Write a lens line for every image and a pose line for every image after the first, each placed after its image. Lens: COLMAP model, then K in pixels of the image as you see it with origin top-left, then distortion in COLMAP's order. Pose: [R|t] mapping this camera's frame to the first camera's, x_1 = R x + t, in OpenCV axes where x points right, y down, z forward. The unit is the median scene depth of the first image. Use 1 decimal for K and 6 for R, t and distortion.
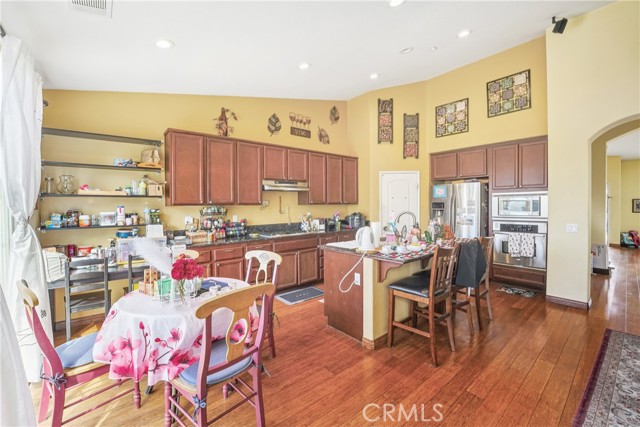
lens RADIAL K [[260.8, 0, 317.9], [0, 260.8, 207.1], [0, 0, 1]] dist [-0.027016, 0.000499]
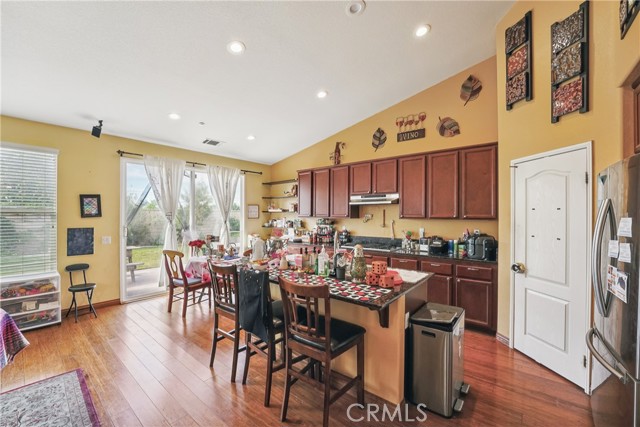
lens RADIAL K [[260.8, 0, 320.6], [0, 260.8, 216.7], [0, 0, 1]] dist [-0.027016, 0.000499]
pose [[0.197502, 0.018164, -0.980134, 0.775910], [-0.012218, 0.999796, 0.016066, -0.027822], [0.980226, 0.008802, 0.197684, 0.576046]]
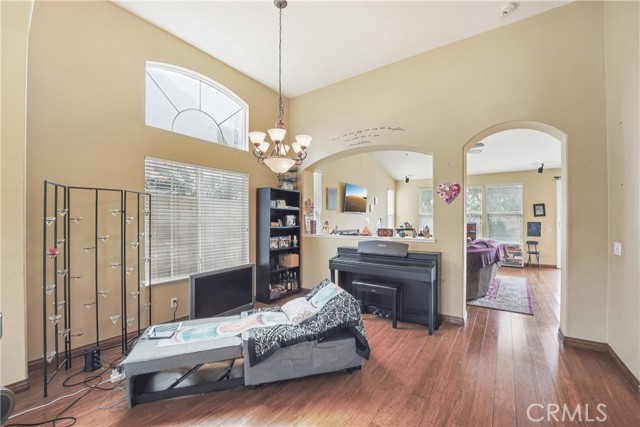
lens RADIAL K [[260.8, 0, 318.5], [0, 260.8, 215.4], [0, 0, 1]] dist [-0.027016, 0.000499]
pose [[-0.964230, 0.003871, -0.265039, 2.742820], [0.005551, 0.999969, -0.005591, 0.028046], [0.265009, -0.006862, -0.964222, 2.101734]]
